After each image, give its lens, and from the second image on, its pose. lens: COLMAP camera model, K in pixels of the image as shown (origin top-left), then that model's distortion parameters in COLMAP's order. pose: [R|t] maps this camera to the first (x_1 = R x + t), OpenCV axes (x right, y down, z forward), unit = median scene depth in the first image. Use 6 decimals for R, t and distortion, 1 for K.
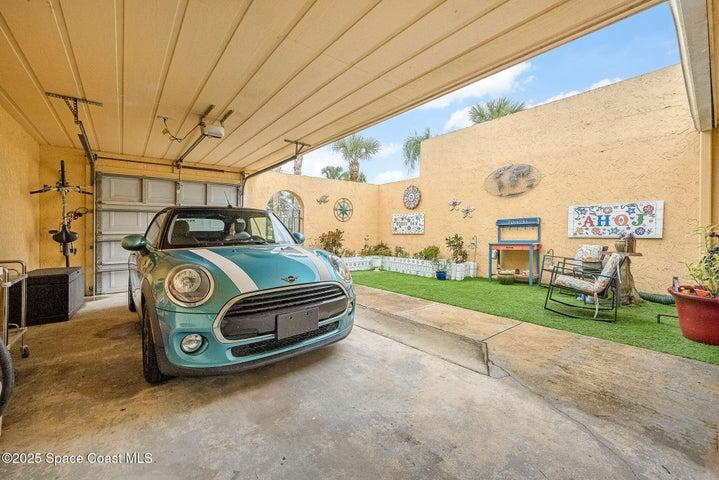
lens RADIAL K [[288.0, 0, 359.6], [0, 288.0, 232.5], [0, 0, 1]] dist [-0.000589, 0.000738]
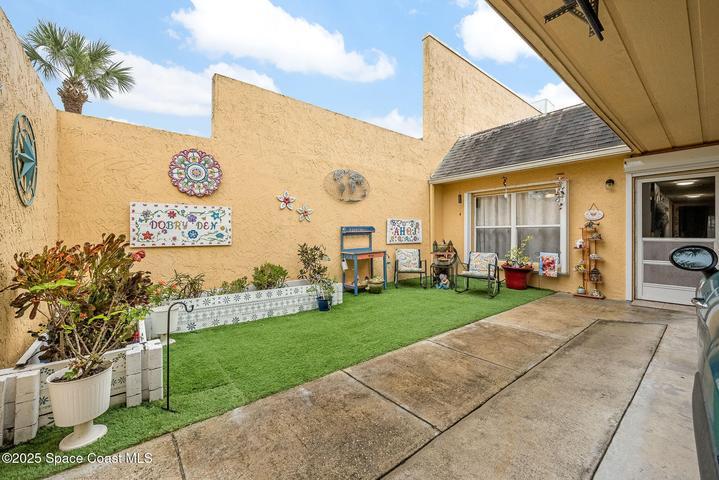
lens RADIAL K [[288.0, 0, 359.9], [0, 288.0, 239.7], [0, 0, 1]] dist [-0.000589, 0.000738]
pose [[0.010870, -0.006893, 0.999917, -0.433303], [0.009141, 0.999935, 0.006794, -0.009057], [-0.999899, 0.009066, 0.010932, 0.963388]]
